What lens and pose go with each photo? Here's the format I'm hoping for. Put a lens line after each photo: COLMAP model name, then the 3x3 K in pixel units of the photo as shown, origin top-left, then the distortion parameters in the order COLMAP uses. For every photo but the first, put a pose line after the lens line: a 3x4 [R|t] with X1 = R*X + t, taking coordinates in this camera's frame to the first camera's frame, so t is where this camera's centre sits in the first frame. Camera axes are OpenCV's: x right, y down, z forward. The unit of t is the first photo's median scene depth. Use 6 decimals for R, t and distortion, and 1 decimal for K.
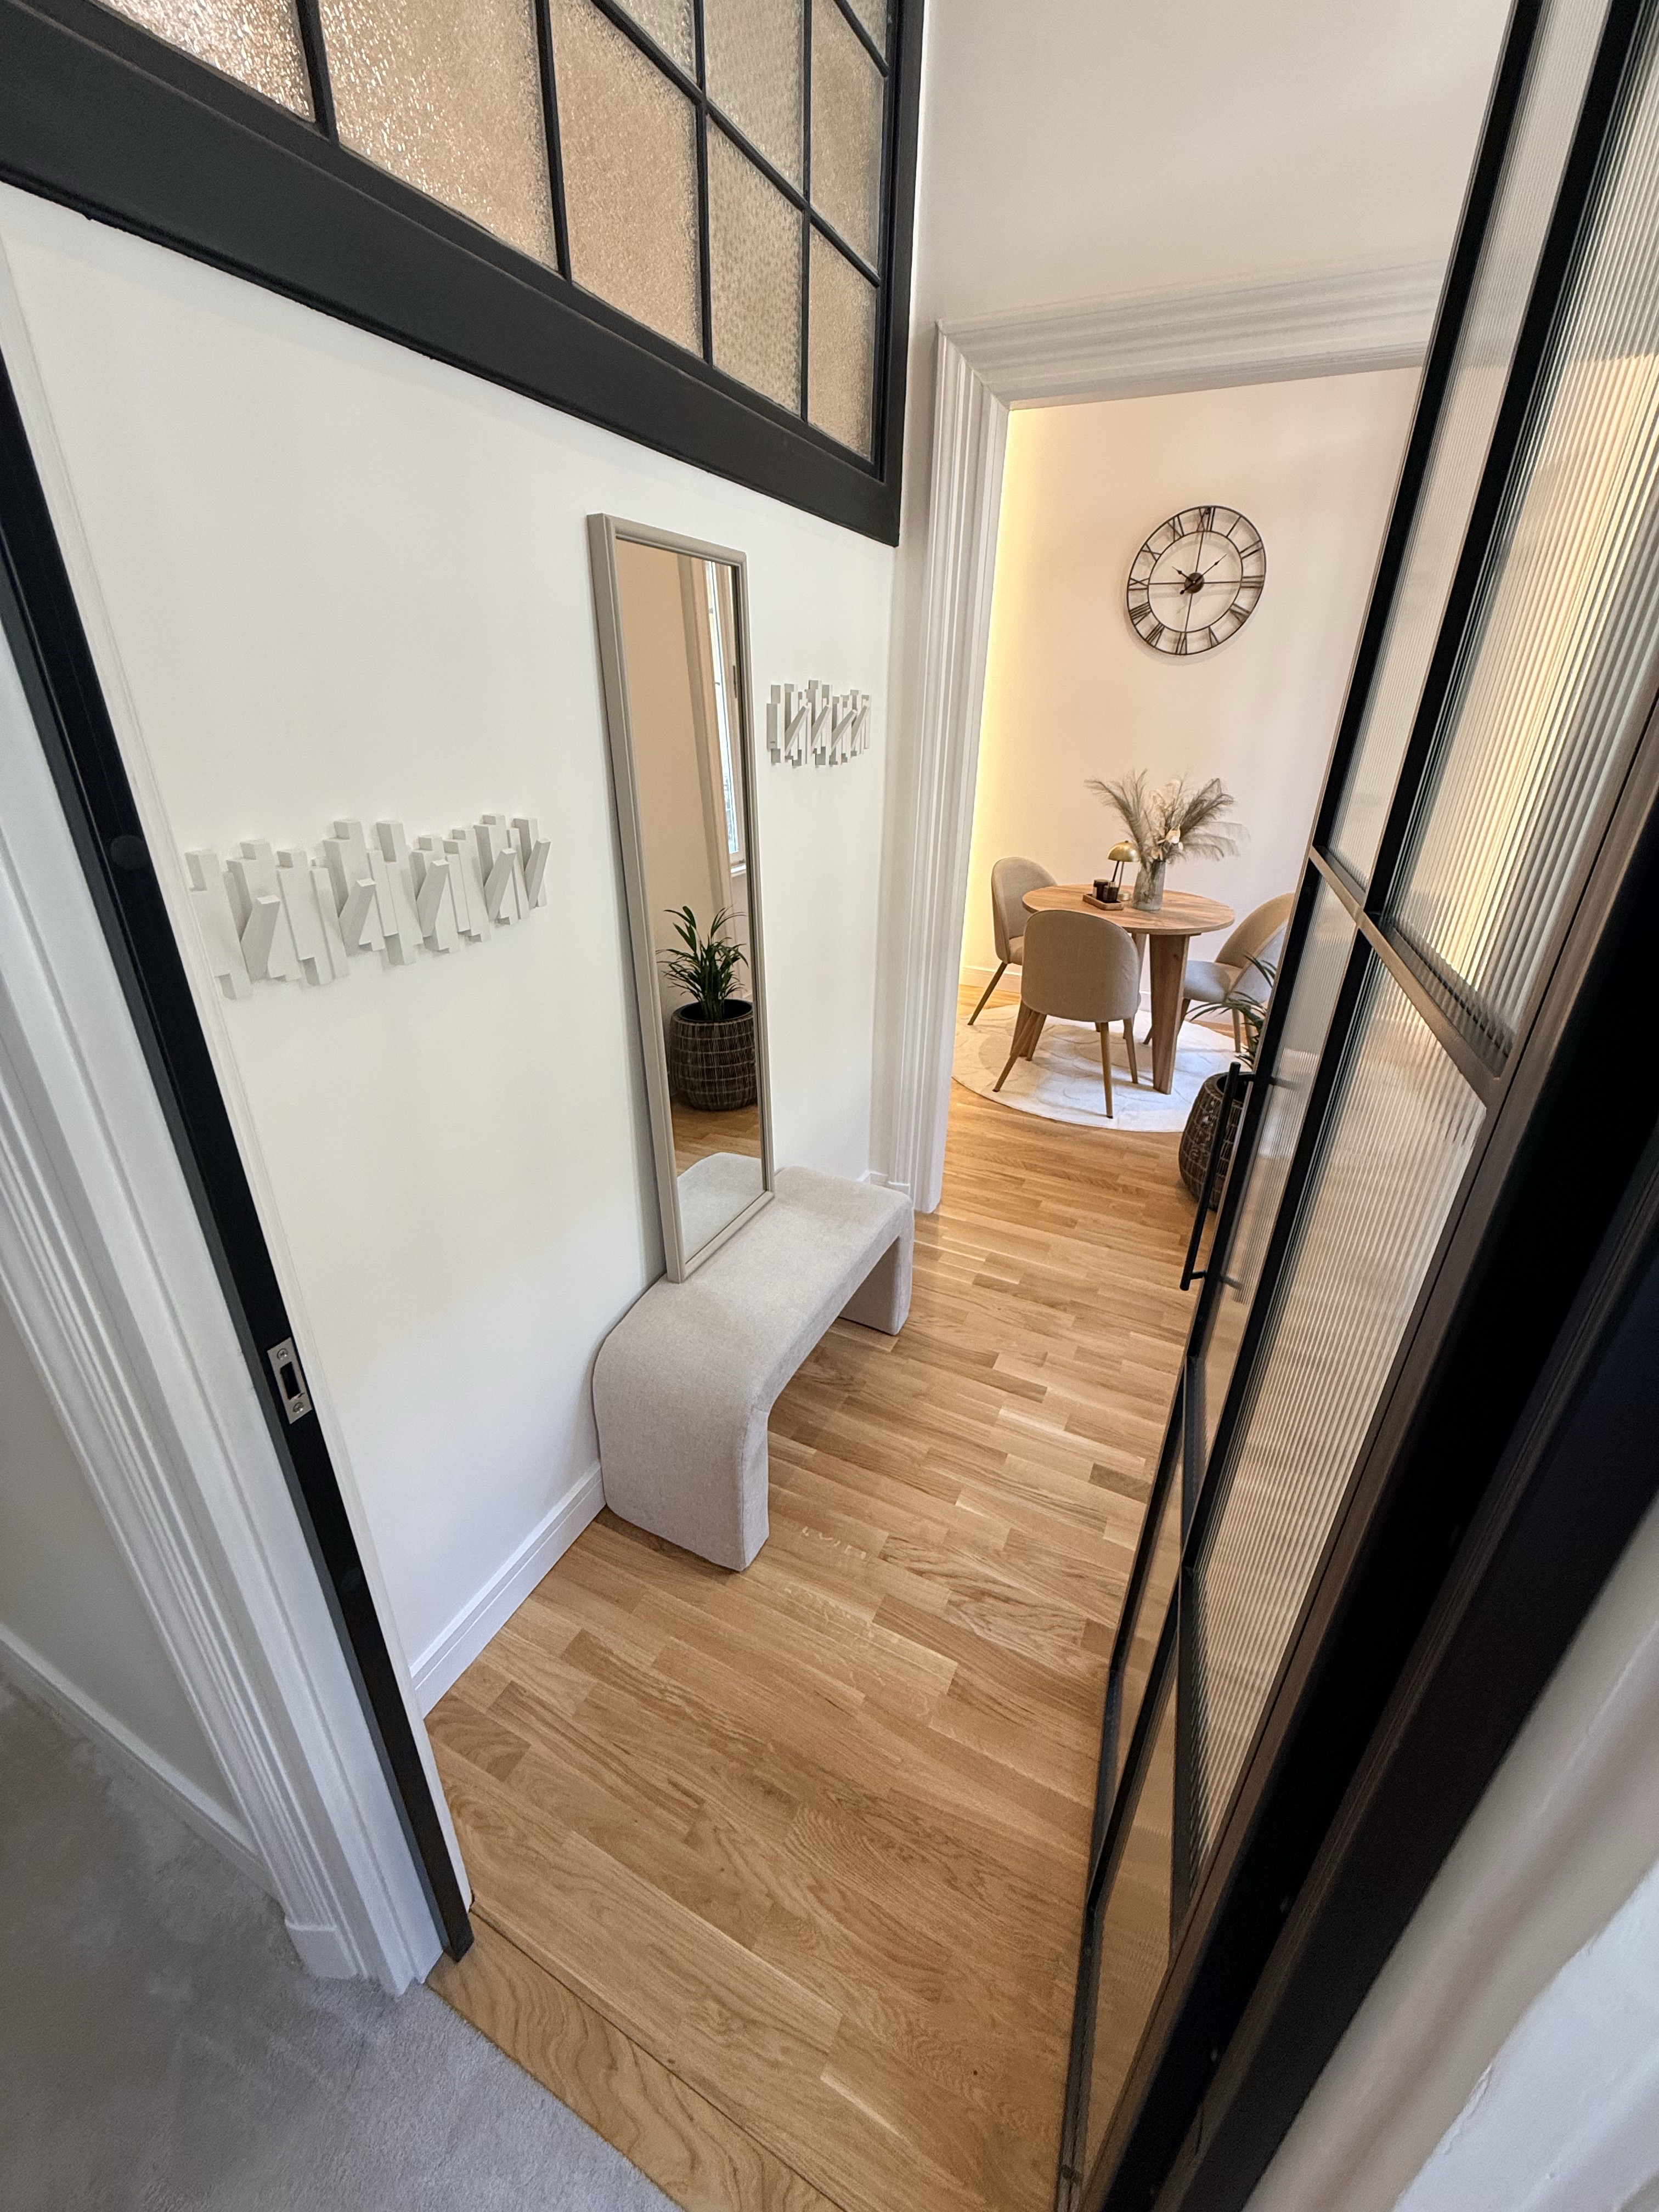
lens RADIAL K [[868.9, 0, 823.8], [0, 868.9, 1094.7], [0, 0, 1]] dist [0.000016, 0.000025]
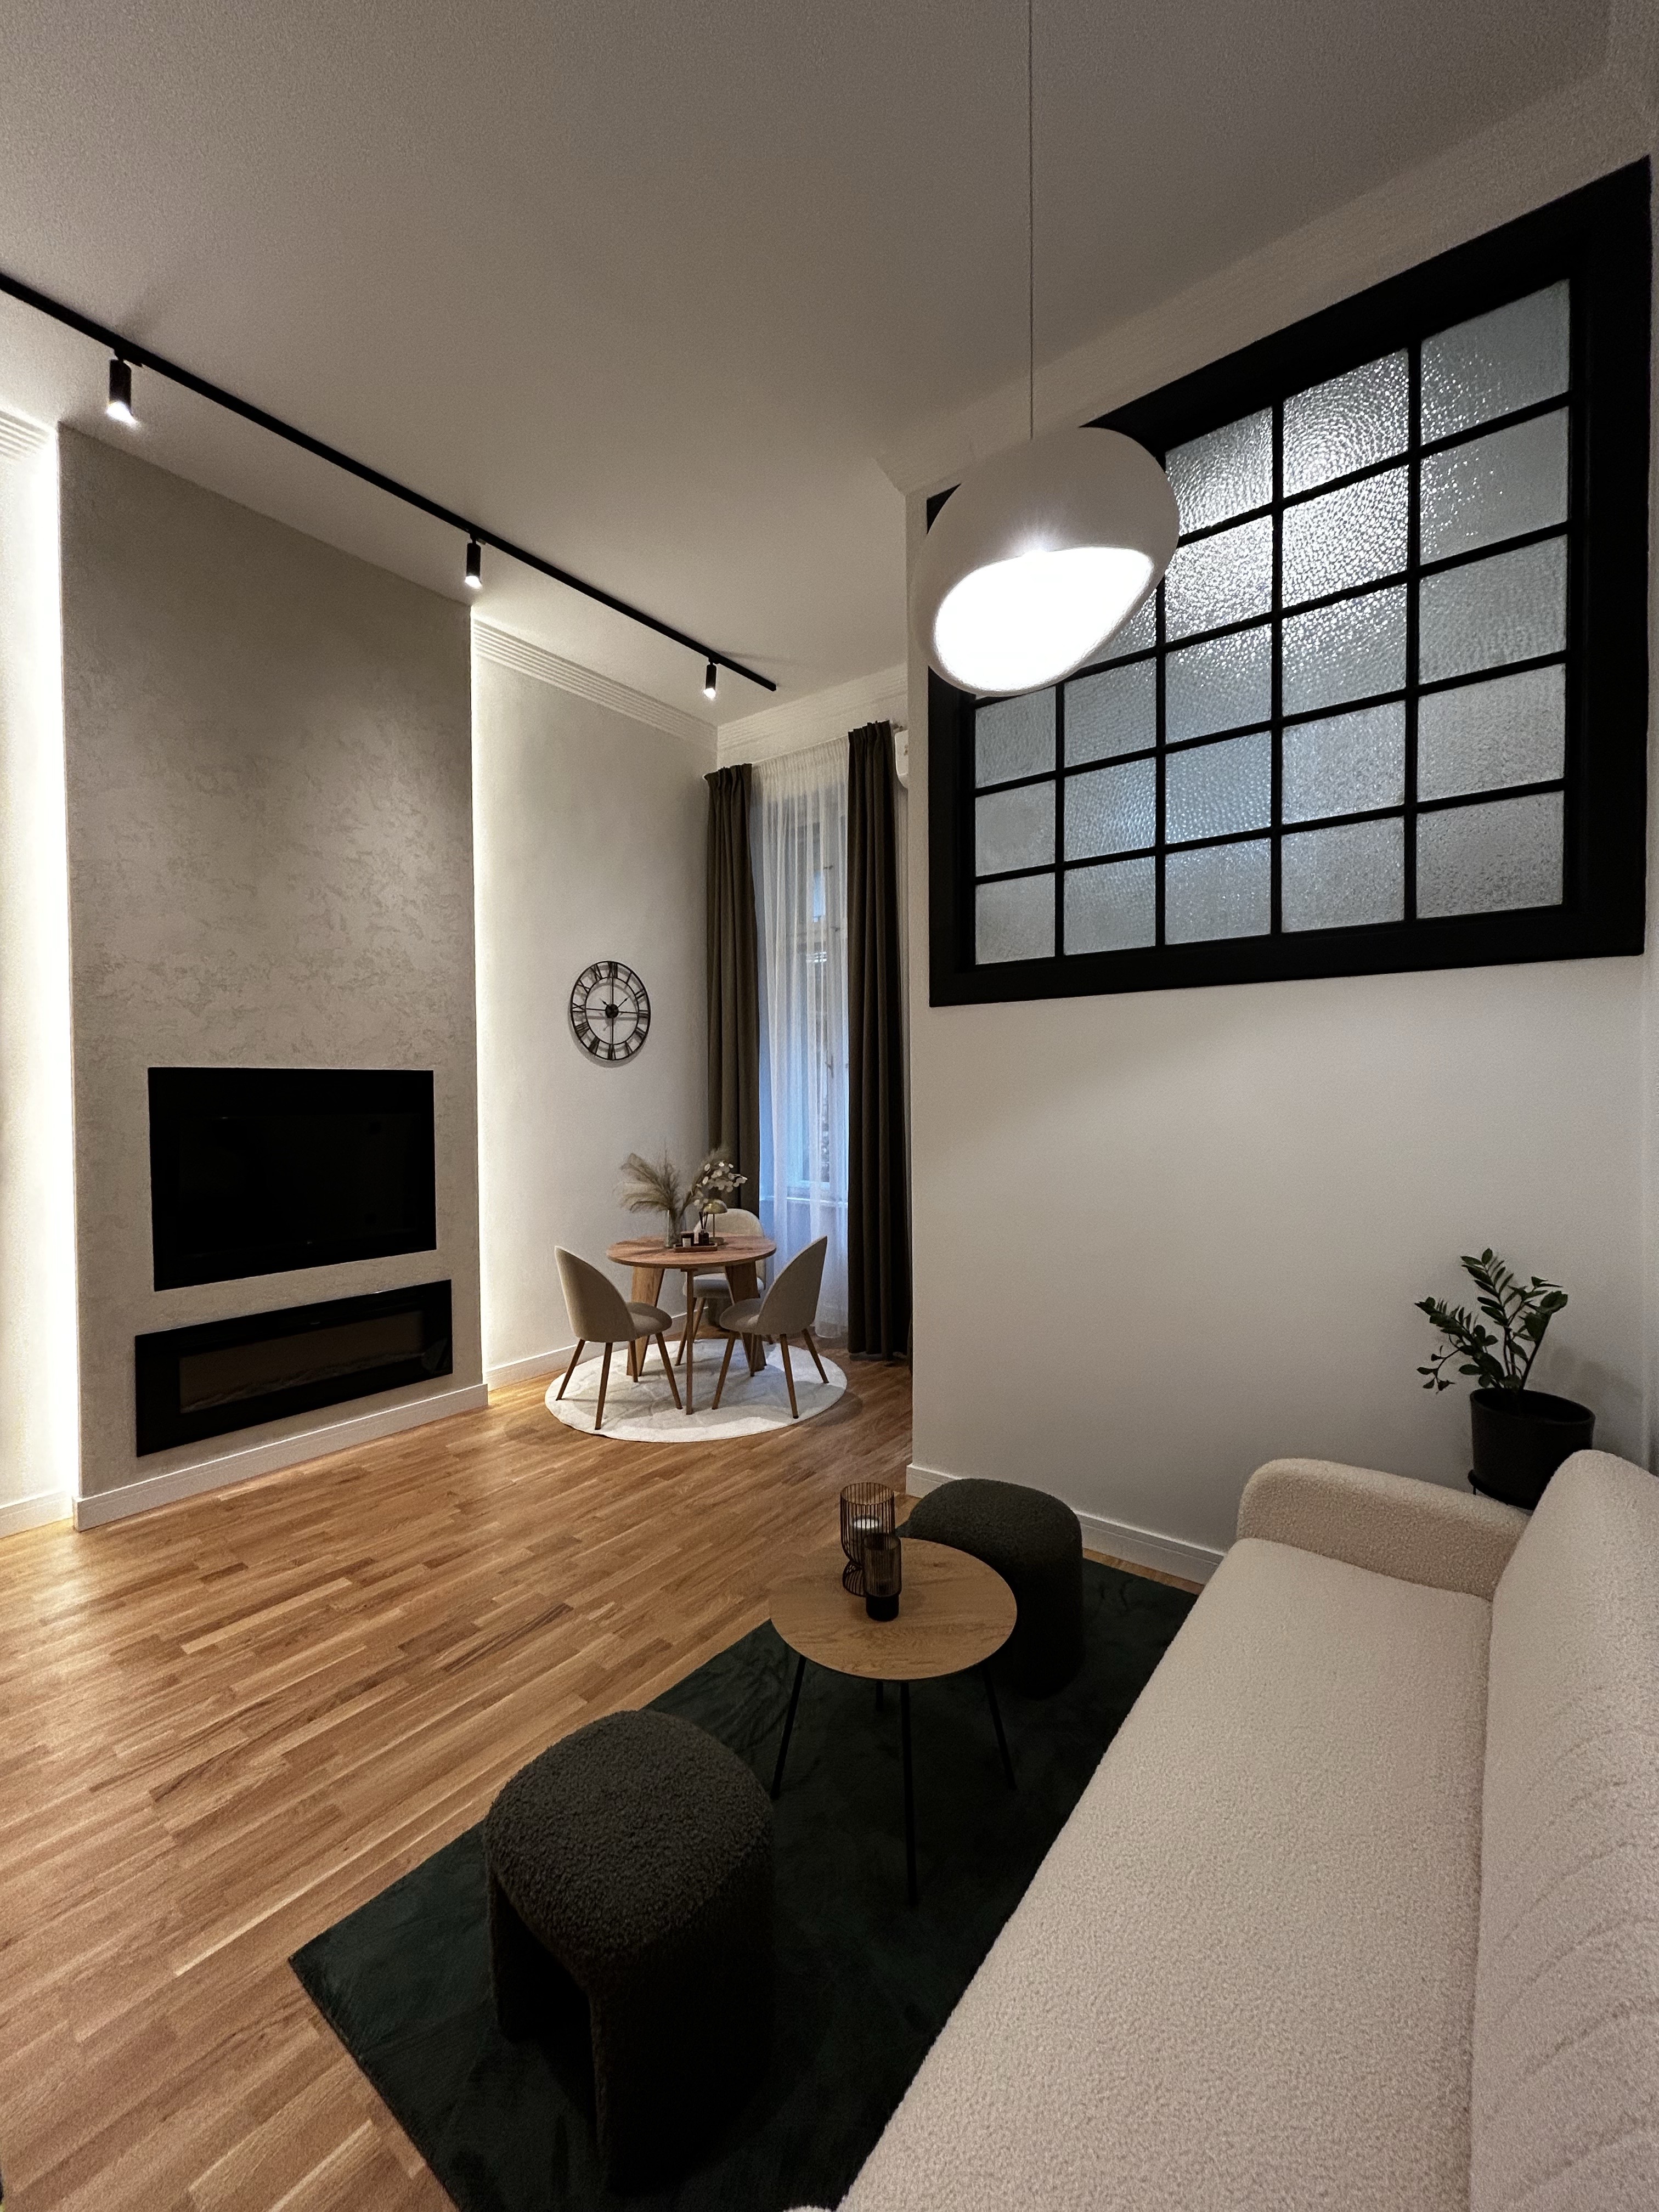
lens RADIAL K [[885.2, 0, 826.4], [0, 885.2, 1105.9], [0, 0, 1]] dist [-0.001926, 0.000057]
pose [[0.205097, -0.039501, 0.977944, -0.819617], [0.416843, 0.907560, -0.050764, -0.259309], [-0.885538, 0.418060, 0.202604, 0.505988]]
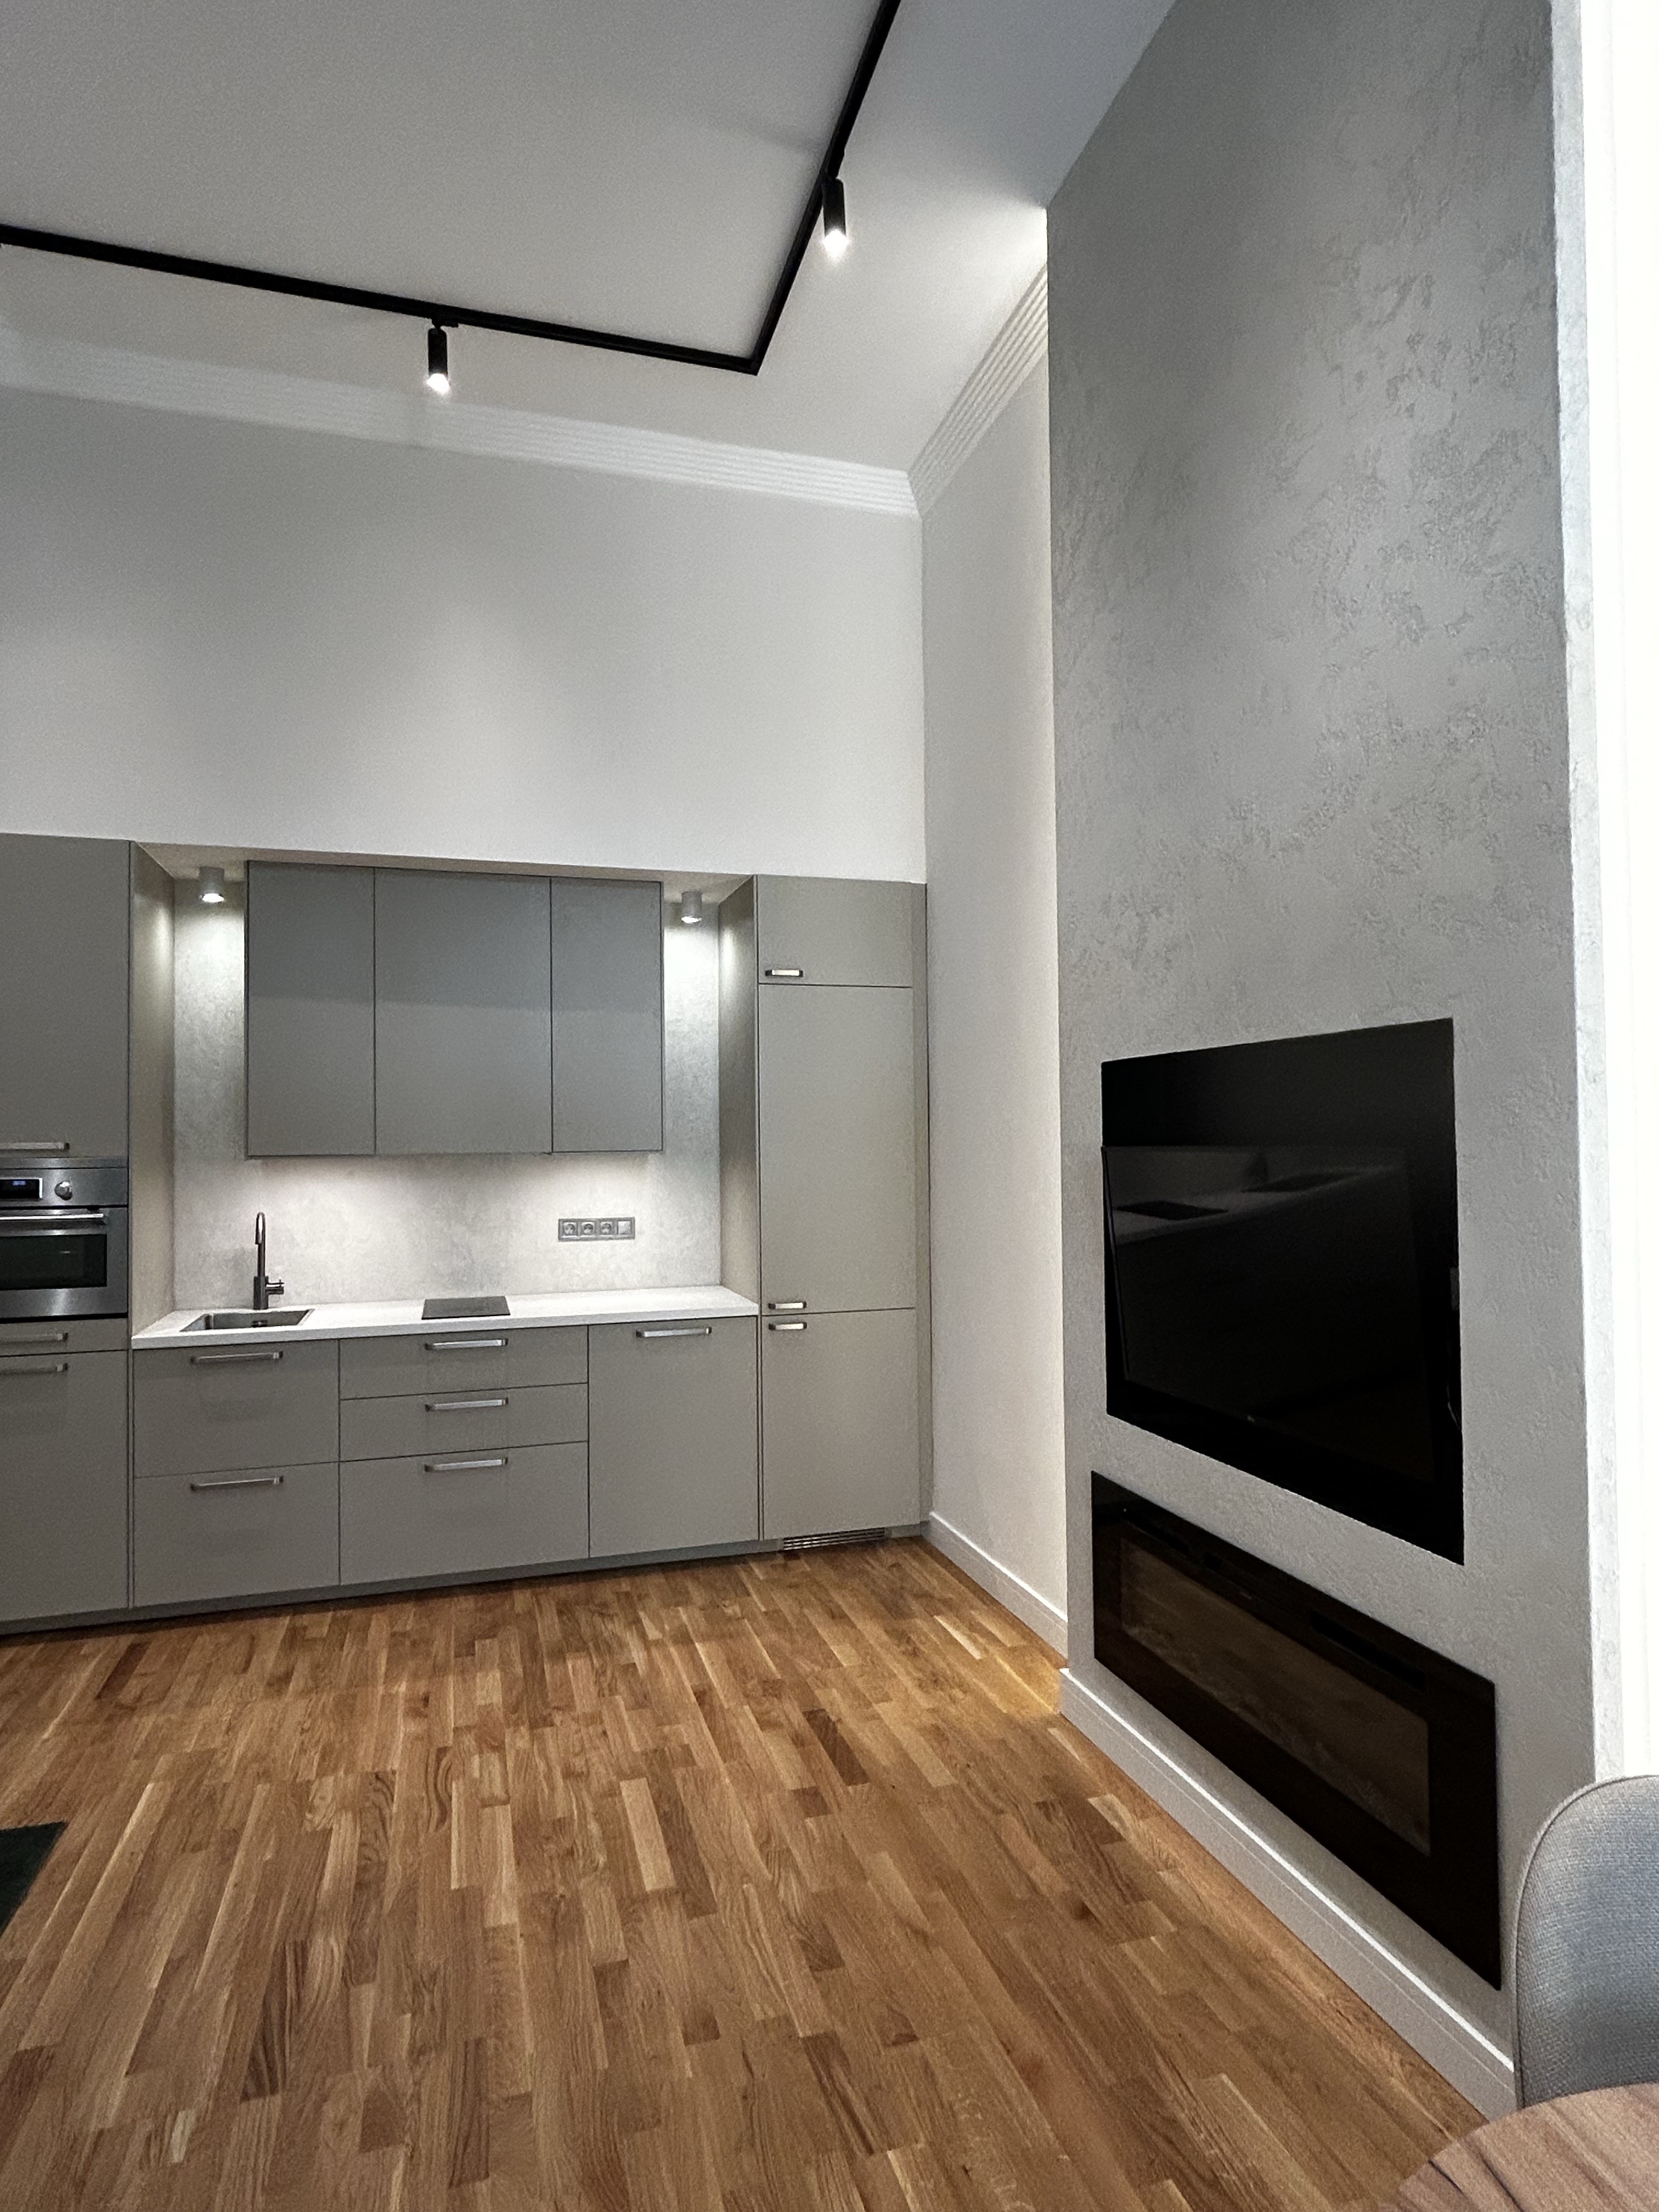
lens RADIAL K [[1239.7, 0, 828.7], [0, 1239.7, 1109.7], [0, 0, 1]] dist [-0.003648, 0.004459]
pose [[0.676541, -0.046286, -0.734949, 0.327821], [-0.281626, 0.905894, -0.316297, -0.290107], [0.680425, 0.420968, 0.599839, 0.675169]]
